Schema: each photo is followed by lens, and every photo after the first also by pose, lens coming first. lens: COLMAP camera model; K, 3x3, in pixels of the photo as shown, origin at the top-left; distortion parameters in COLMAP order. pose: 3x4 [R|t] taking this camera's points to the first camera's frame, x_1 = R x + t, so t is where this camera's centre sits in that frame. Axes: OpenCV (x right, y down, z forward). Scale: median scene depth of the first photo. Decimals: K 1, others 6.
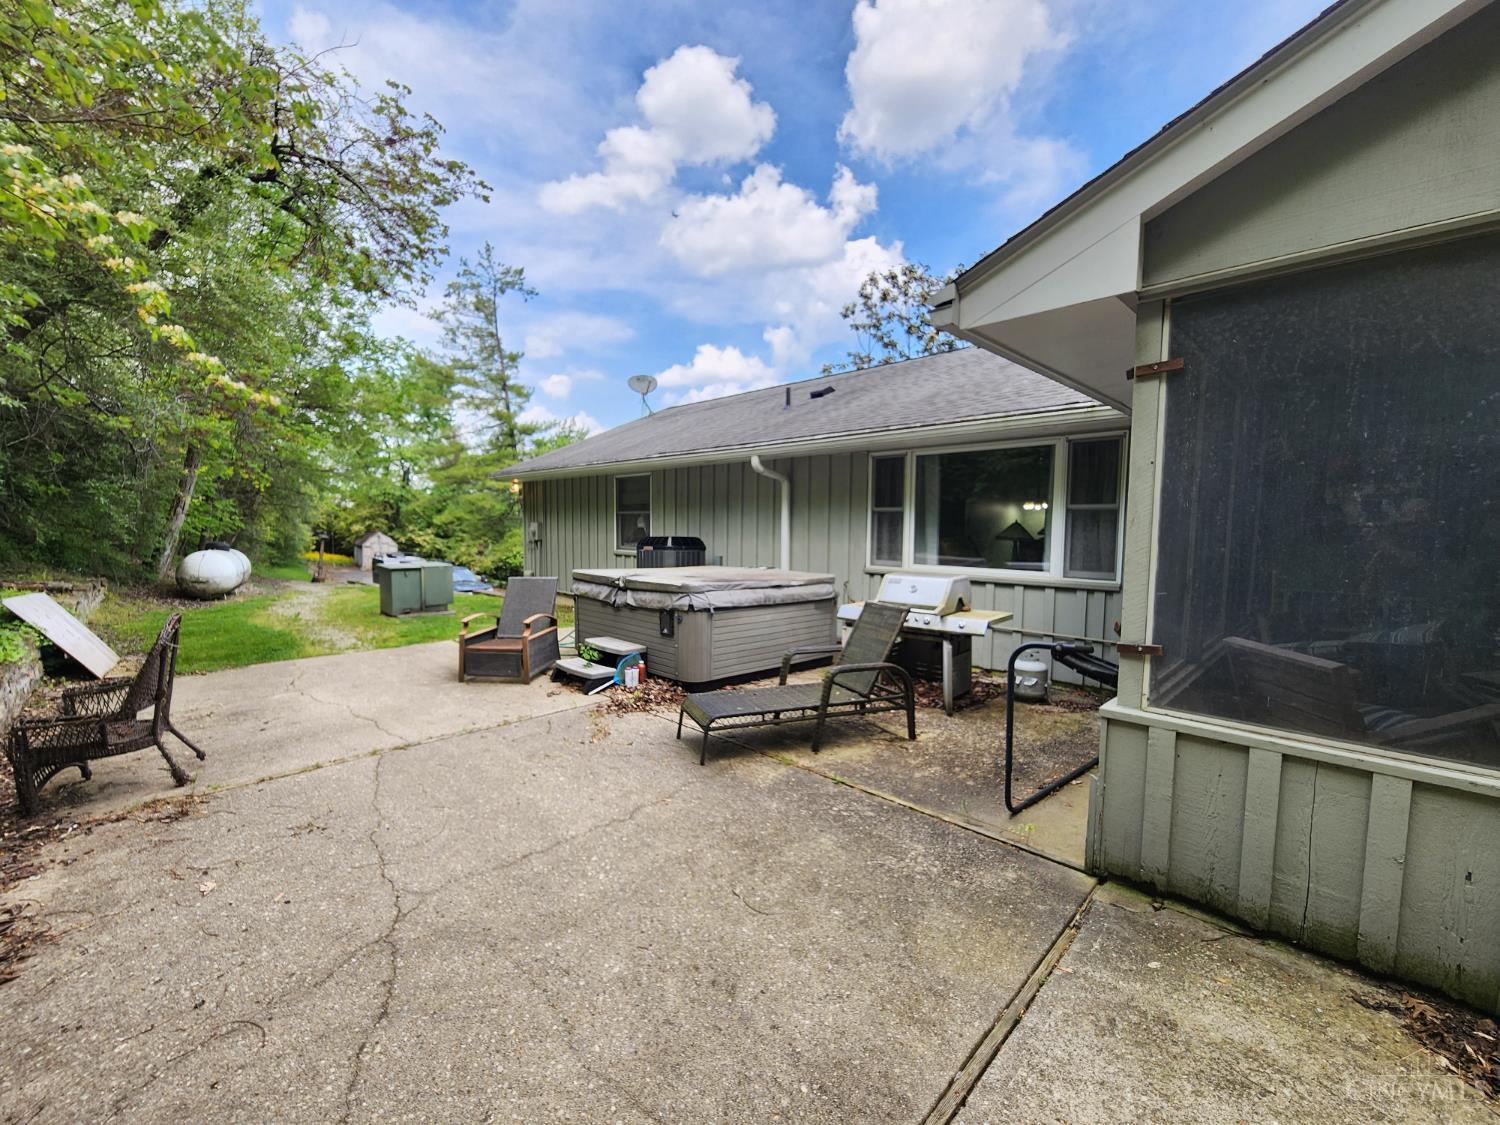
lens RADIAL K [[615.2, 0, 750.3], [0, 615.2, 562.3], [0, 0, 1]] dist [0.002271, 0.000221]
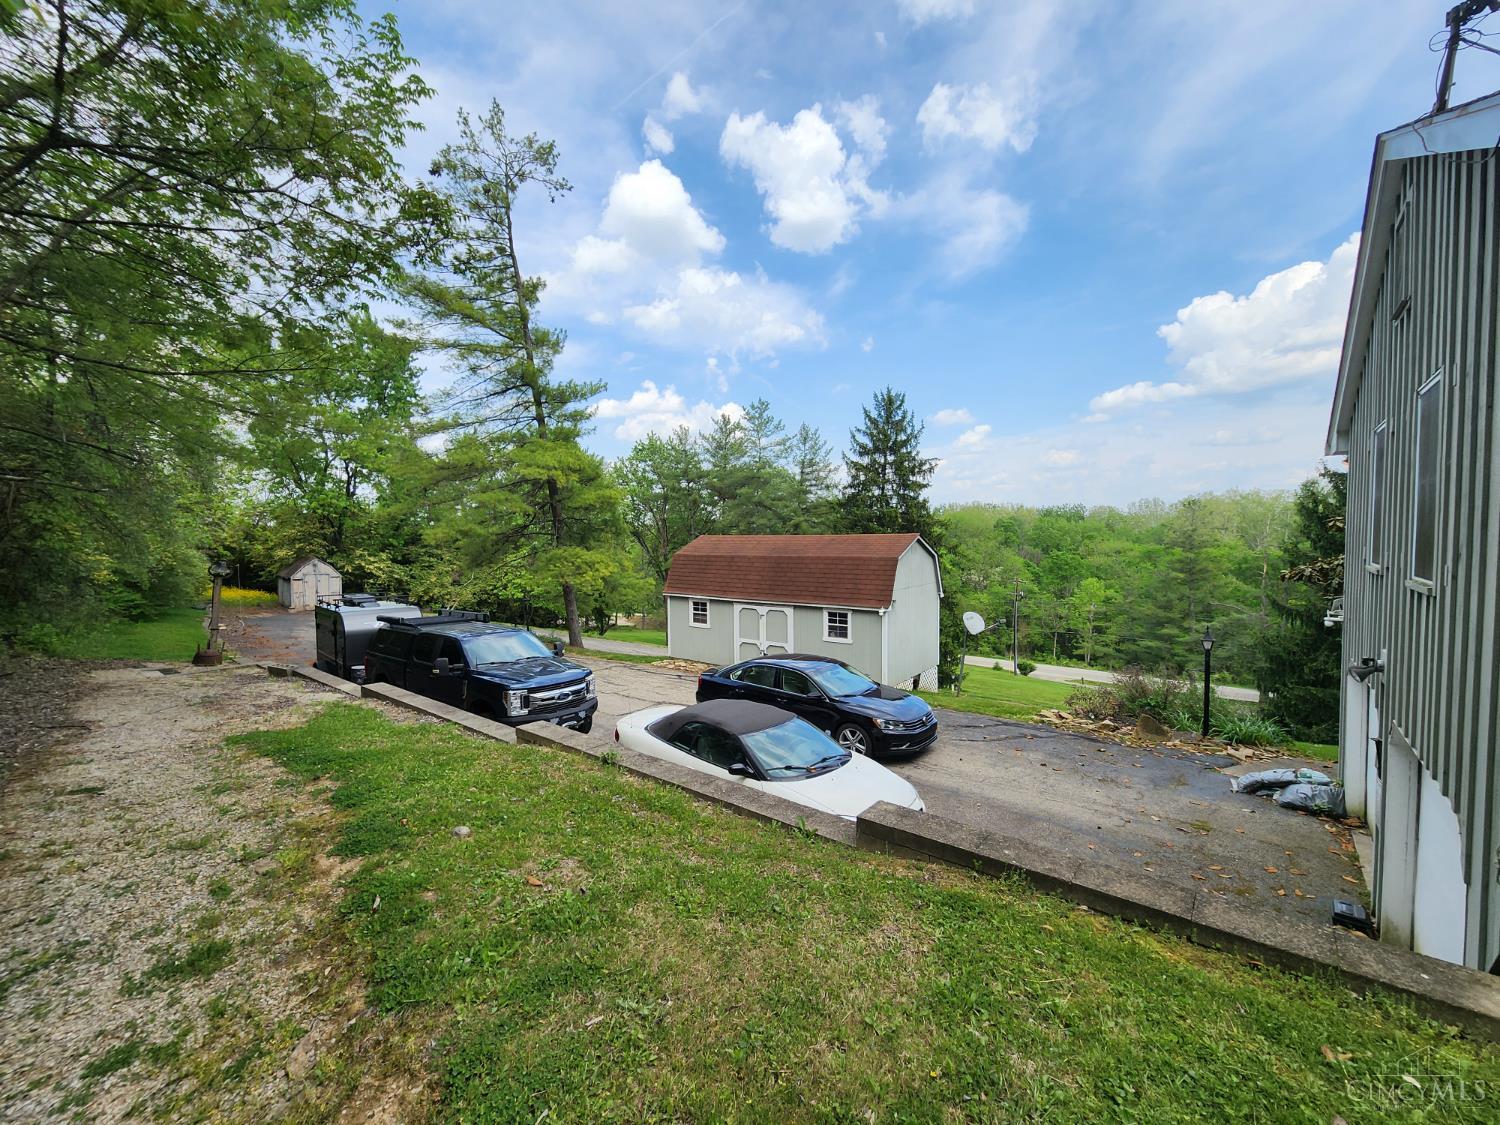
lens RADIAL K [[615.2, 0, 751.0], [0, 615.2, 571.1], [0, 0, 1]] dist [0.002271, 0.000221]
pose [[0.996106, -0.026077, 0.084217, -0.150875], [0.027050, 0.999580, -0.010439, -0.012719], [-0.083909, 0.012676, 0.996393, 0.232686]]
